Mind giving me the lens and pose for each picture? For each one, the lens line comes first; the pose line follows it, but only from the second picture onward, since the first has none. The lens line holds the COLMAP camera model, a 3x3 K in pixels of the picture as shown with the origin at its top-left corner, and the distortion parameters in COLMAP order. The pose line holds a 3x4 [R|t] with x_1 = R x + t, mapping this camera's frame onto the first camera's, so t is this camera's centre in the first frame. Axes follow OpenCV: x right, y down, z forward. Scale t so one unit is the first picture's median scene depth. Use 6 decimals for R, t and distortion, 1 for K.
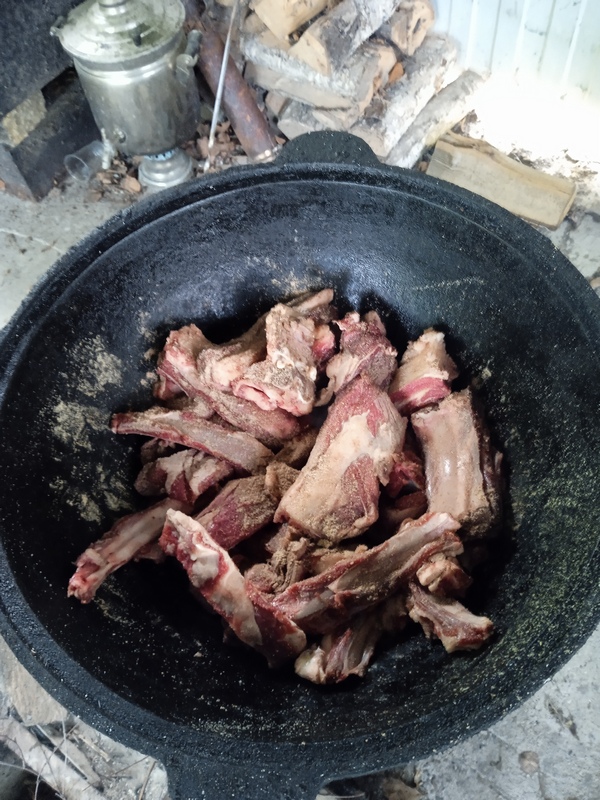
lens RADIAL K [[674.1, 0, 300.3], [0, 674.1, 397.4], [0, 0, 1]] dist [0.061968, -0.139098]
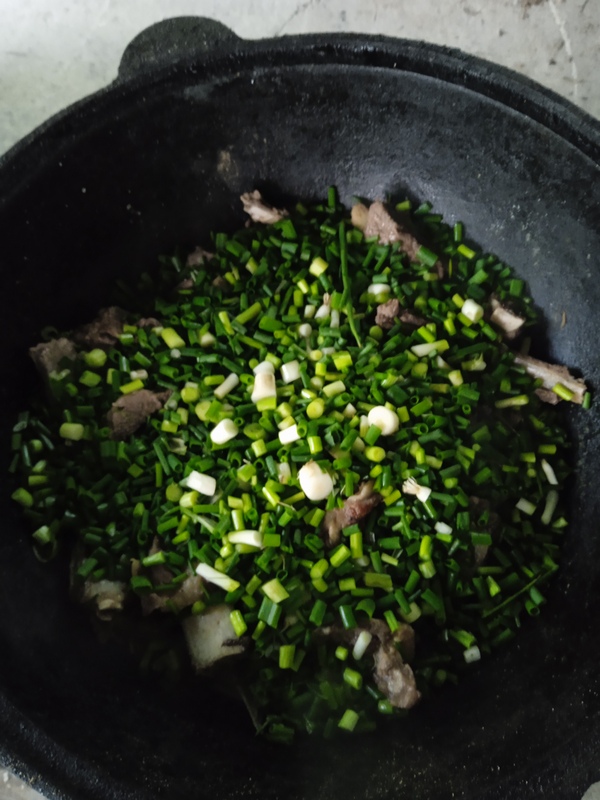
lens RADIAL K [[684.4, 0, 299.5], [0, 684.4, 395.6], [0, 0, 1]] dist [0.044451, -0.118715]
pose [[0.447399, 0.852435, -0.270532, 0.061430], [-0.770133, 0.521004, 0.368035, -0.071764], [0.454675, 0.043687, 0.889586, 0.086195]]
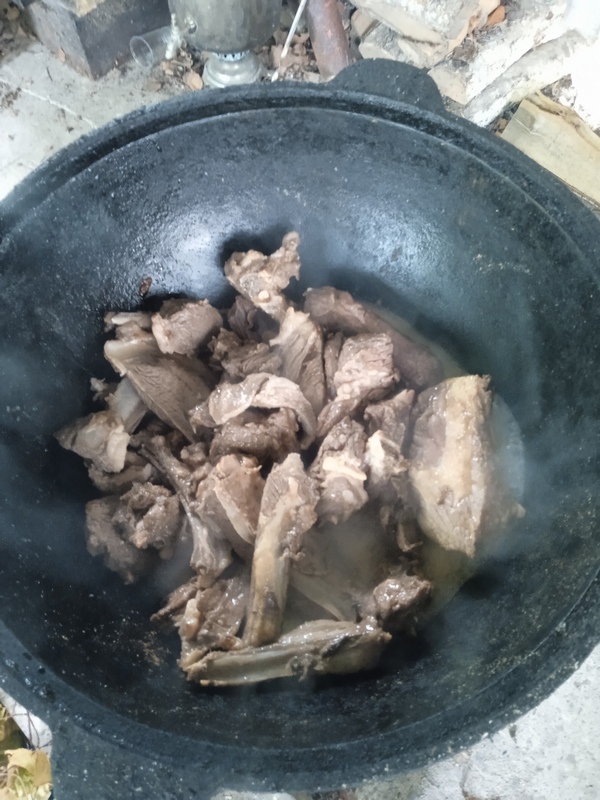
lens RADIAL K [[670.4, 0, 300.0], [0, 670.4, 400.0], [0, 0, 1]] dist [0.071724, -0.151200]
pose [[0.977146, 0.211539, -0.020924, 0.010580], [-0.208306, 0.972509, 0.104090, -0.012196], [0.042368, -0.097352, 0.994348, 0.031765]]
